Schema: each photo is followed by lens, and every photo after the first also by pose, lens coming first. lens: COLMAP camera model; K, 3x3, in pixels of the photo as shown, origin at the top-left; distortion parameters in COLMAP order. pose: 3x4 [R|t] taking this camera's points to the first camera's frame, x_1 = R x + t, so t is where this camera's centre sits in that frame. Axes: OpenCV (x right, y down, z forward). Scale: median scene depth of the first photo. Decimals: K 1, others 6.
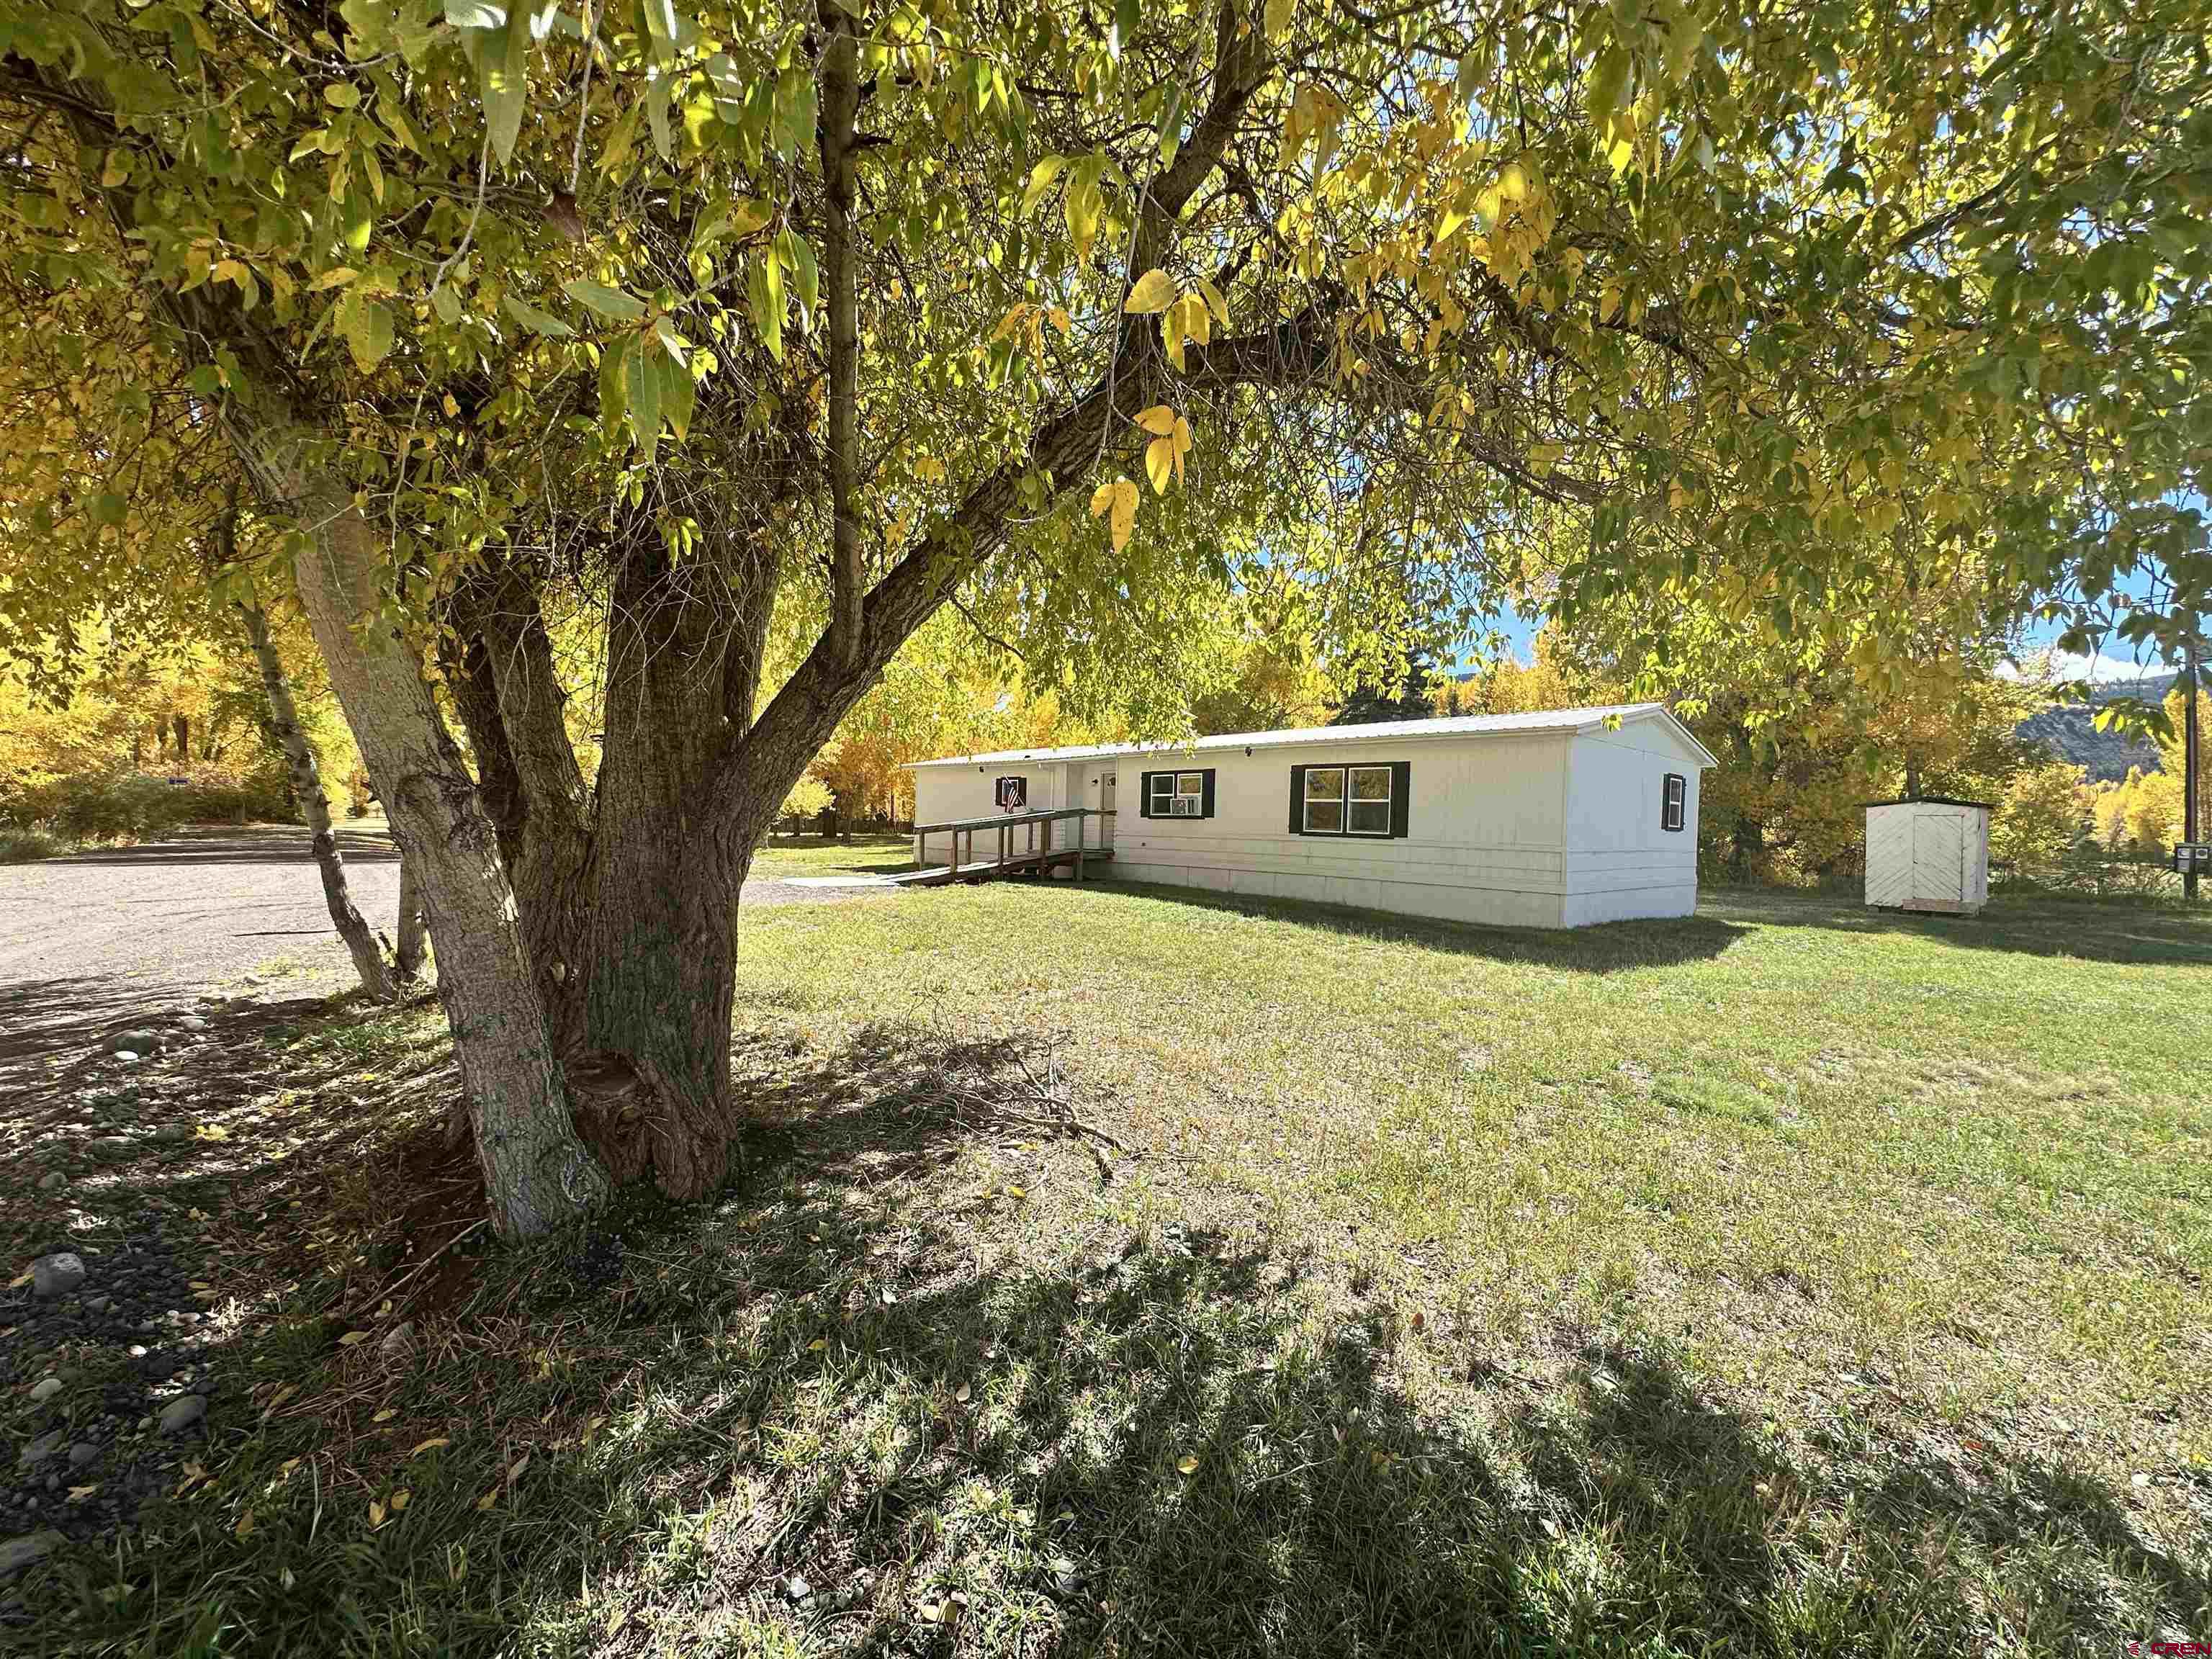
lens RADIAL K [[885.9, 0, 1102.0], [0, 885.9, 826.4], [0, 0, 1]] dist [-0.001252, 0.000133]
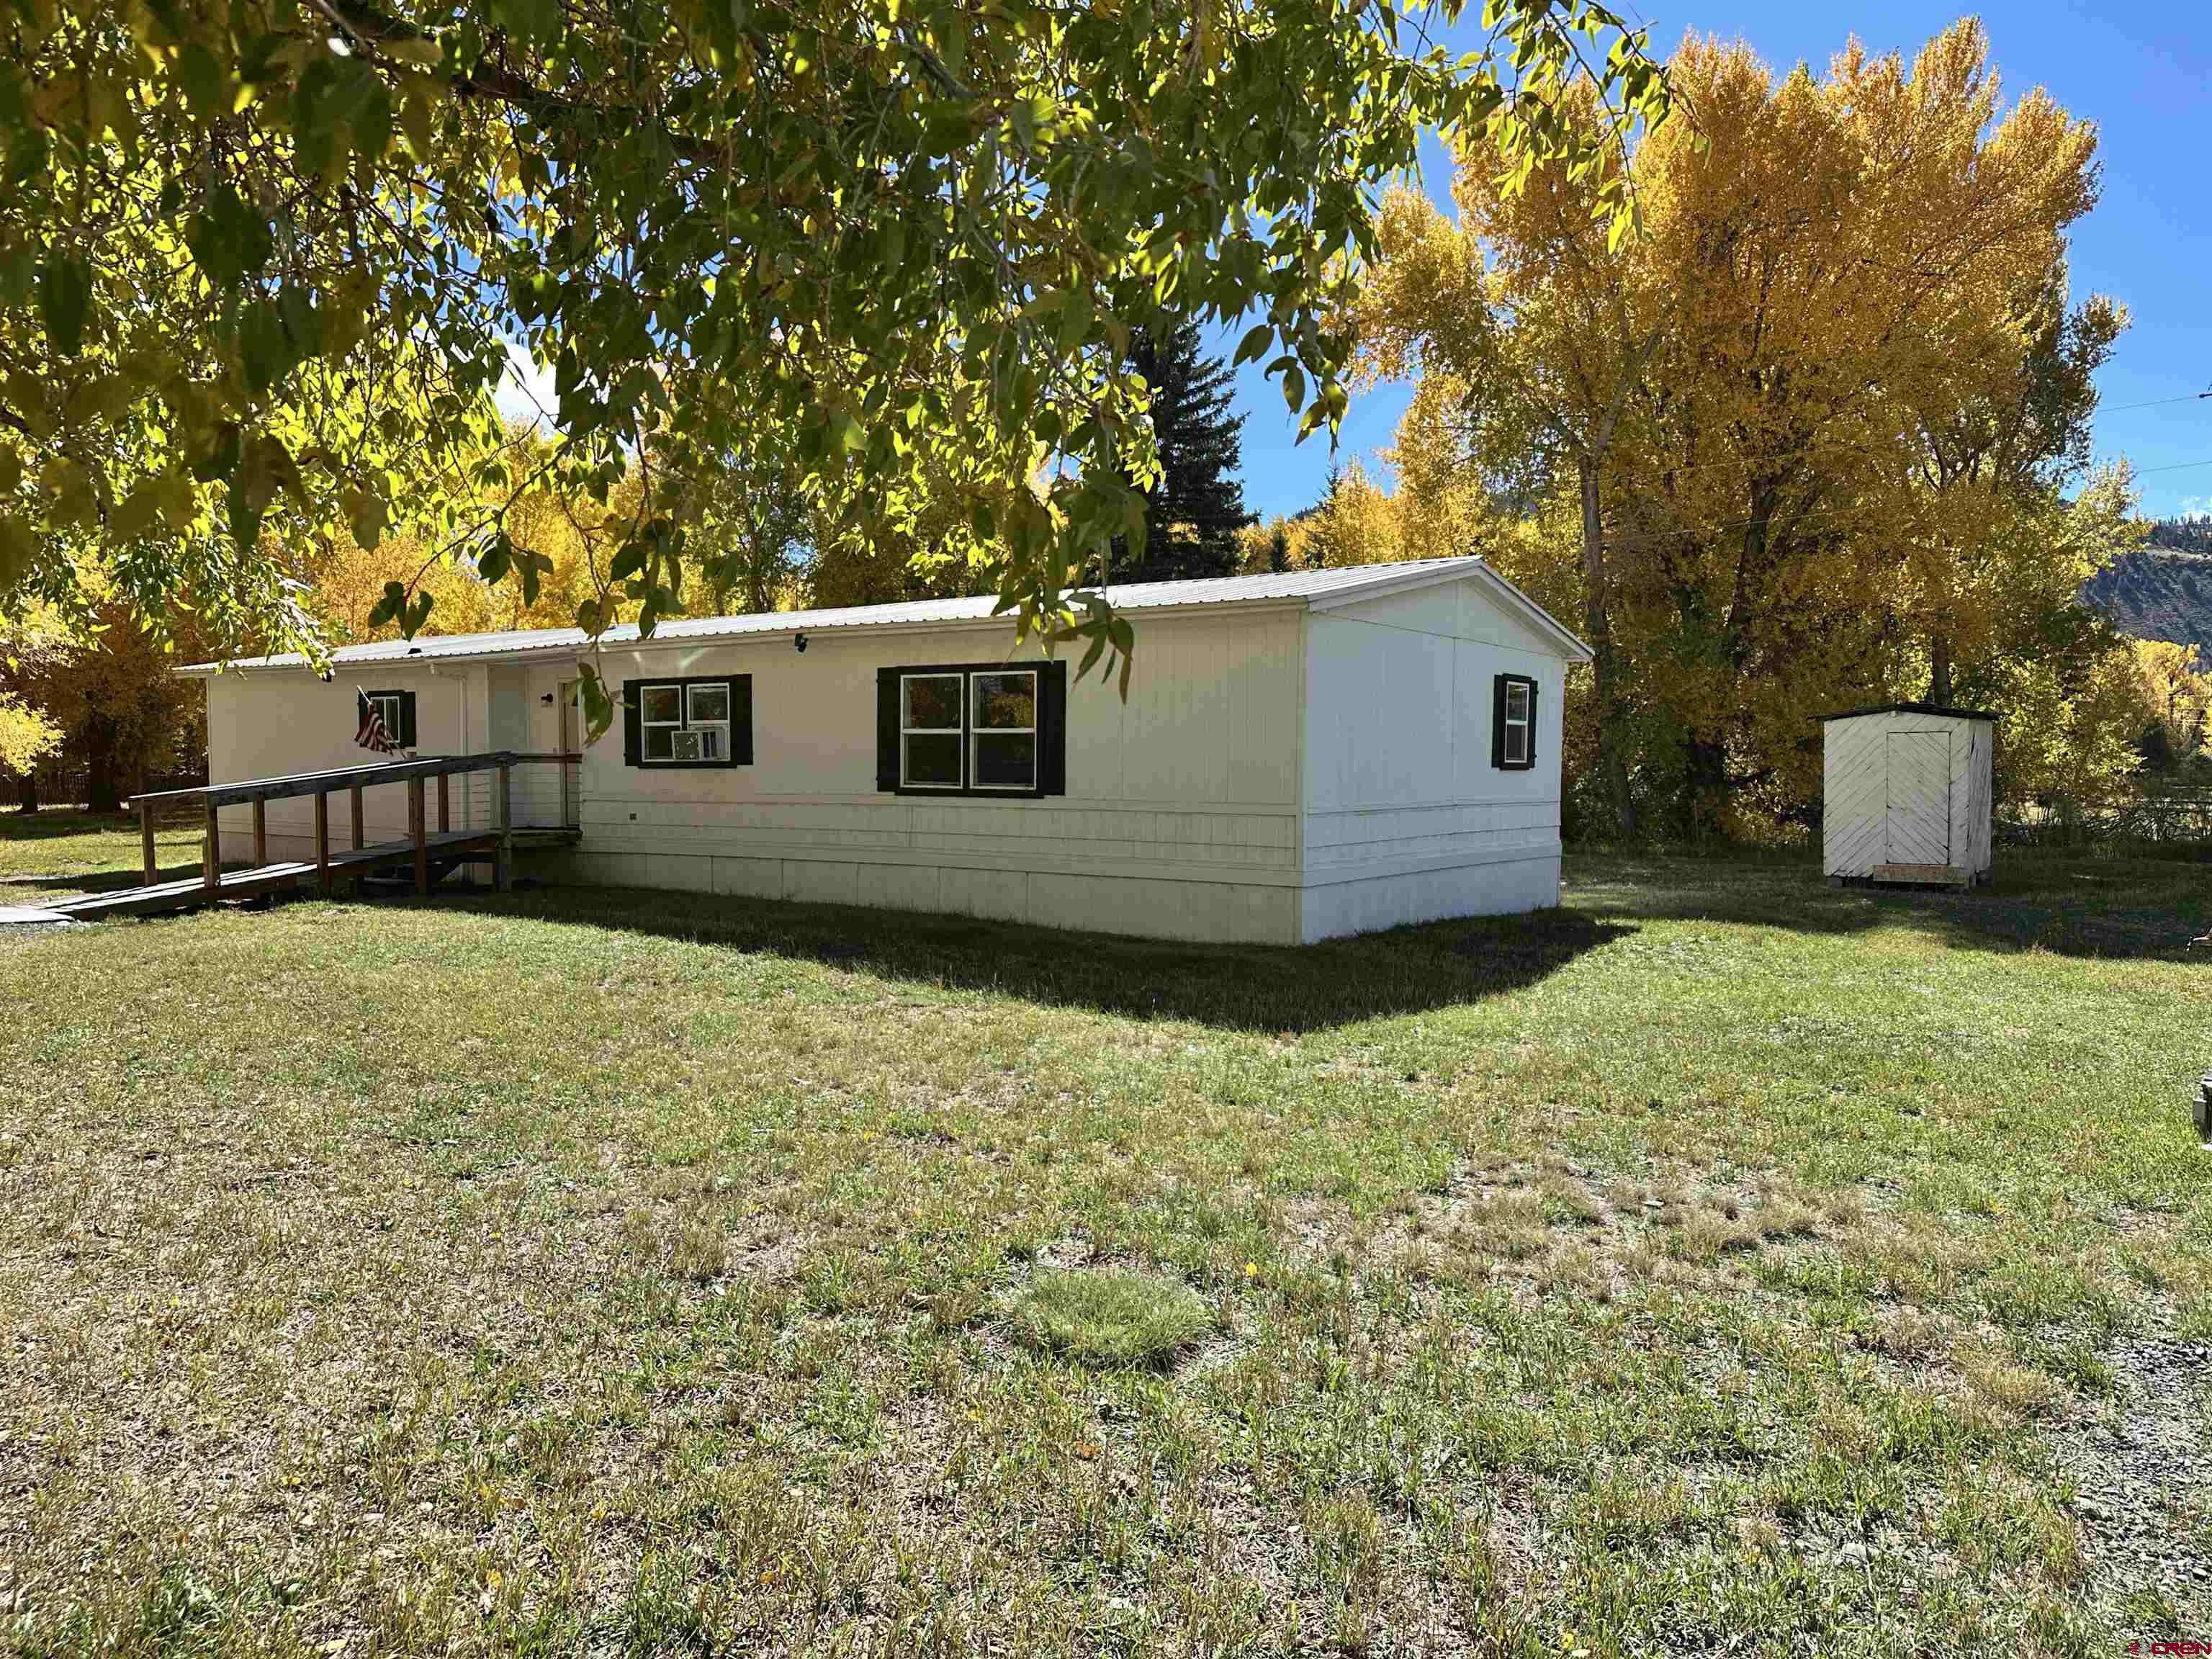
lens RADIAL K [[1553.5, 0, 1110.3], [0, 1553.5, 826.5], [0, 0, 1]] dist [0.038252, -0.004519]
pose [[0.974742, -0.033287, 0.220839, 0.128088], [0.024540, 0.998806, 0.042231, -0.006861], [-0.221981, -0.035745, 0.974395, 0.024724]]
